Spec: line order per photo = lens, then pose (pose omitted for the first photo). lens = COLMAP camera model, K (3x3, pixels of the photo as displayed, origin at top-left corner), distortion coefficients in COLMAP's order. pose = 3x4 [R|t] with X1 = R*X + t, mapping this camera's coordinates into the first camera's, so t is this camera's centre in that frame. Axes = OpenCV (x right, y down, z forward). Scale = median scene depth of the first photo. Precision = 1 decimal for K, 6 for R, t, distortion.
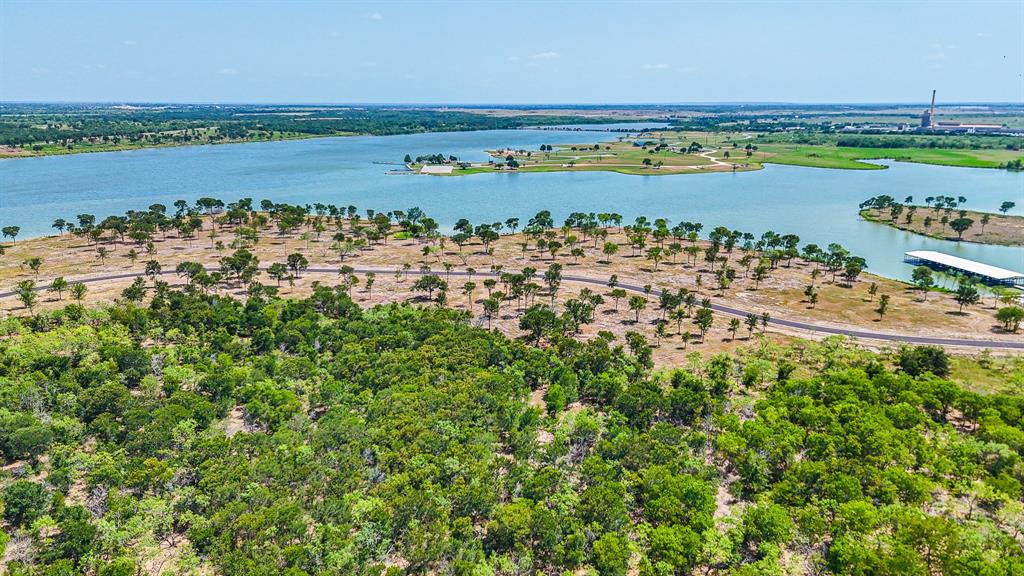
lens RADIAL K [[768.9, 0, 504.6], [0, 768.9, 288.7], [0, 0, 1]] dist [0.076642, -0.088342]
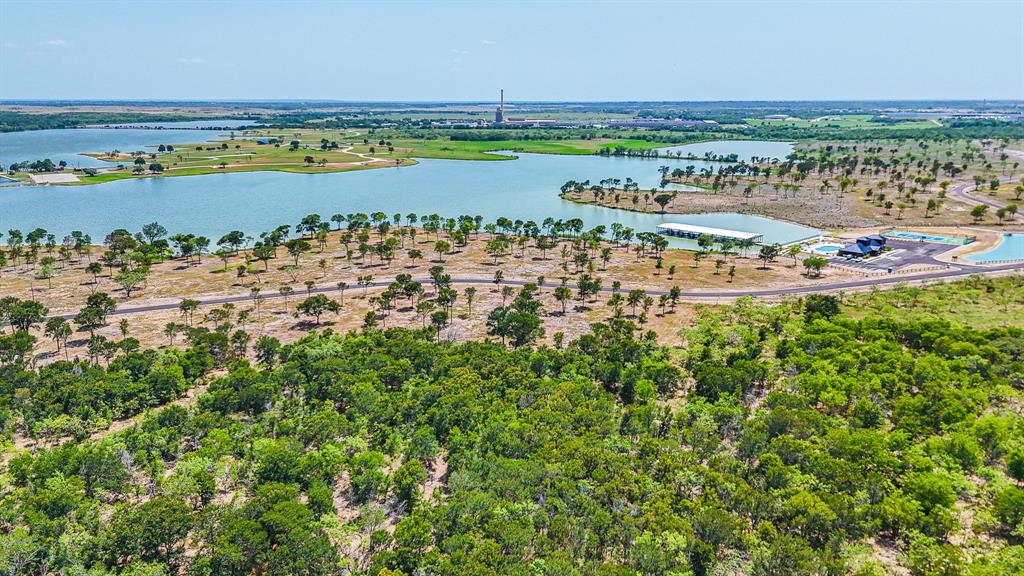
lens RADIAL K [[768.9, 0, 504.6], [0, 768.9, 288.7], [0, 0, 1]] dist [0.076642, -0.088342]
pose [[0.848318, -0.127555, 0.513892, -0.073955], [0.125901, 0.991306, 0.038221, -0.006526], [-0.514300, 0.032276, 0.857003, 0.031058]]
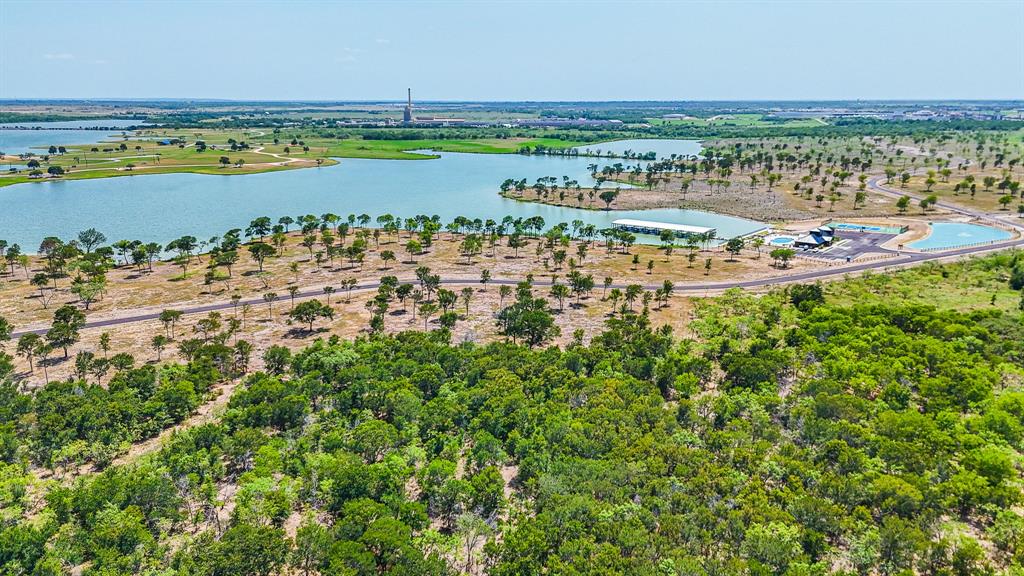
lens RADIAL K [[768.9, 0, 504.6], [0, 768.9, 288.7], [0, 0, 1]] dist [0.076642, -0.088342]
pose [[0.769998, -0.153017, 0.619427, -0.090938], [0.150595, 0.986973, 0.056610, -0.009423], [-0.620020, 0.049692, 0.783011, 0.046277]]
